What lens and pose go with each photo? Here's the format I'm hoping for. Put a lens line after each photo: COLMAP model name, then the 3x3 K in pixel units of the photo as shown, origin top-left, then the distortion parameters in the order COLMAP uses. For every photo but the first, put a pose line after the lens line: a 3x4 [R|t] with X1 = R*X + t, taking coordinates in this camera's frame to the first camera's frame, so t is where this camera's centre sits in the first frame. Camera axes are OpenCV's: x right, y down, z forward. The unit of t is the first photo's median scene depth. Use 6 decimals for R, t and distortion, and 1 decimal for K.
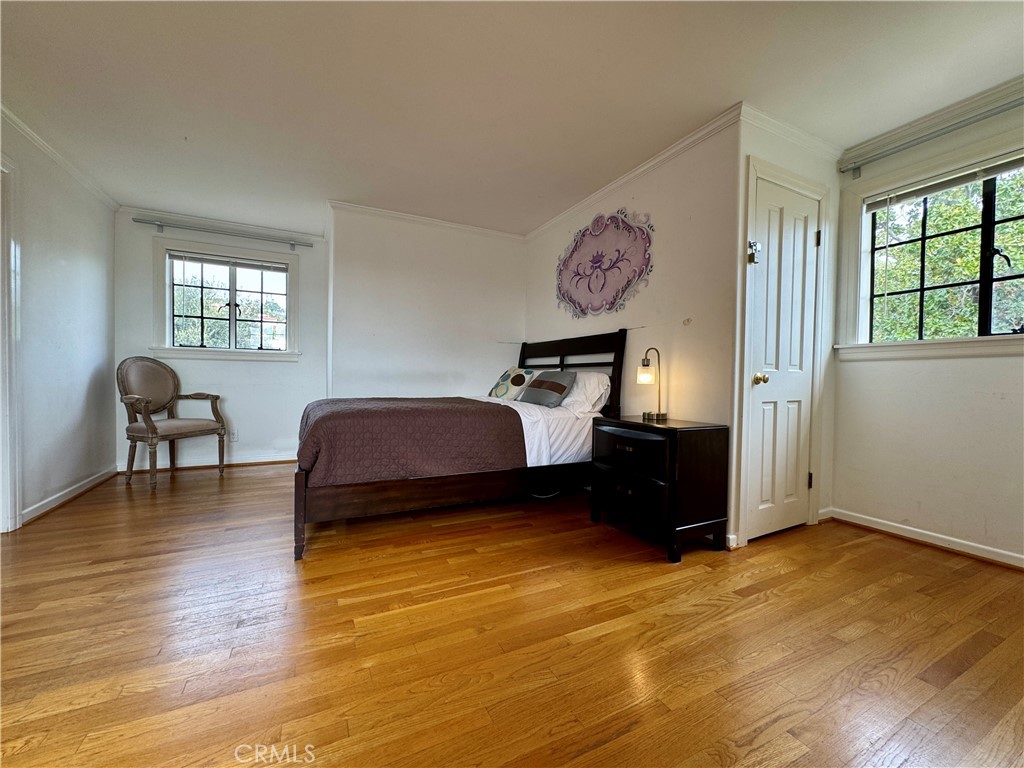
lens RADIAL K [[411.1, 0, 510.6], [0, 411.1, 385.1], [0, 0, 1]] dist [-0.001720, 0.000946]
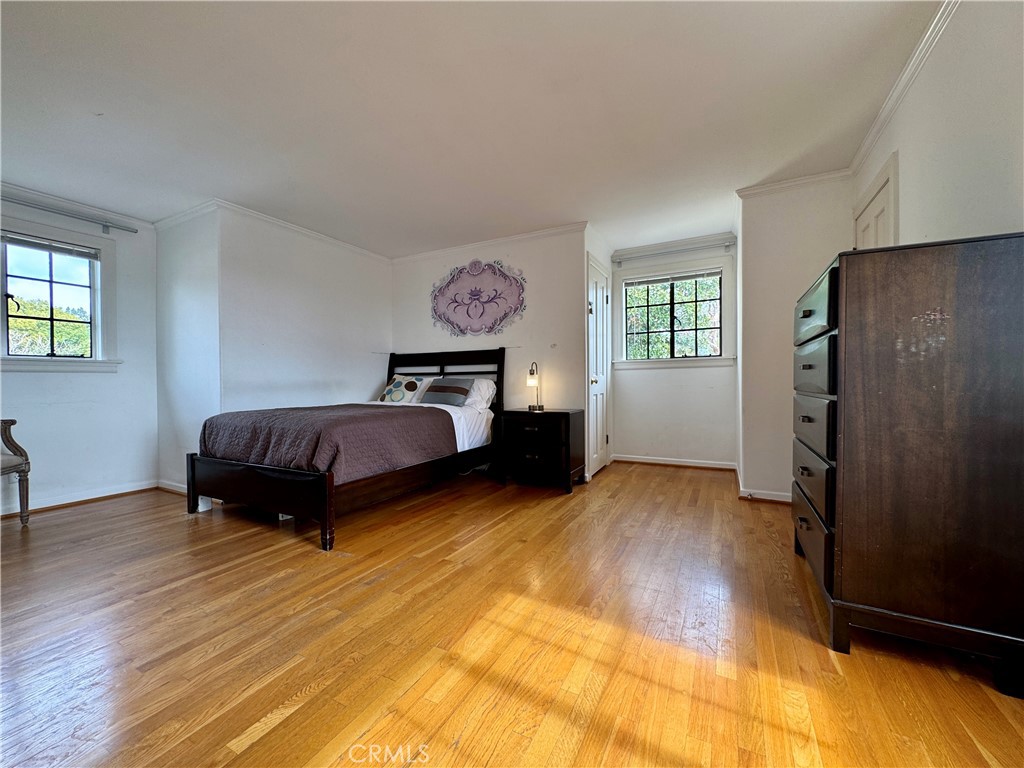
lens RADIAL K [[411.1, 0, 511.0], [0, 411.1, 384.9], [0, 0, 1]] dist [-0.001720, 0.000946]
pose [[0.814837, -0.028508, 0.578989, -0.550165], [0.032945, 0.999453, 0.002847, -0.013287], [-0.578754, 0.016755, 0.815330, -0.163309]]
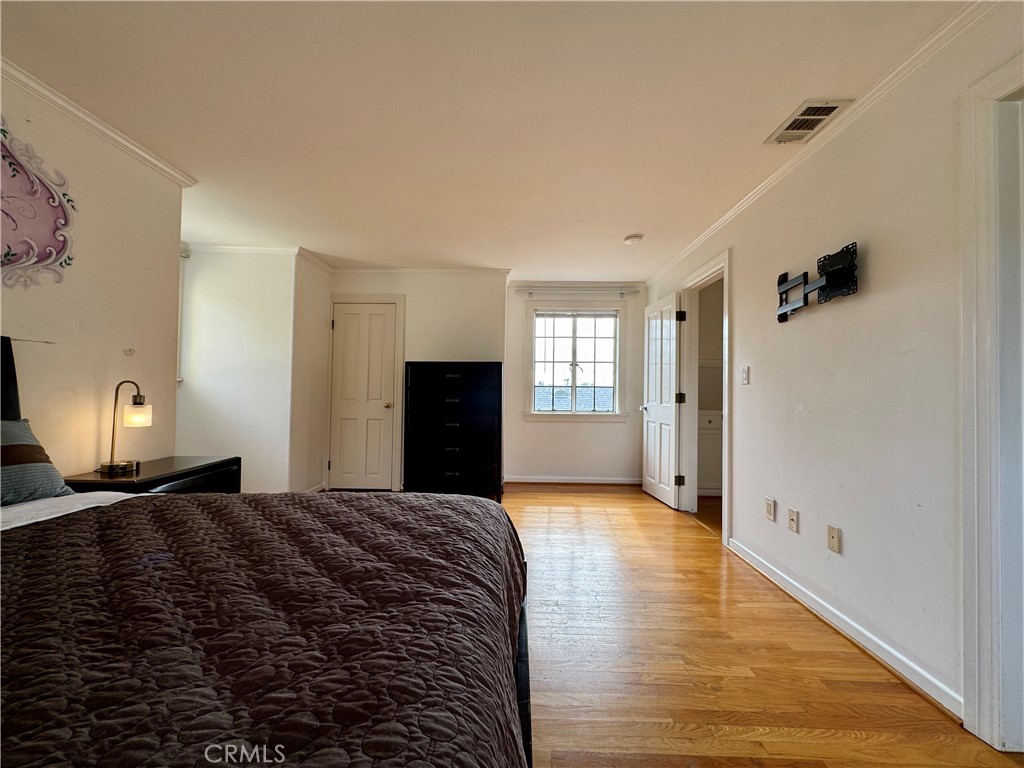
lens RADIAL K [[411.1, 0, 510.3], [0, 411.1, 385.9], [0, 0, 1]] dist [-0.001720, 0.000946]
pose [[-0.882513, -0.019508, 0.469884, -0.626507], [-0.016903, 0.999809, 0.009763, -0.093412], [-0.469985, 0.000673, -0.882674, 1.244627]]
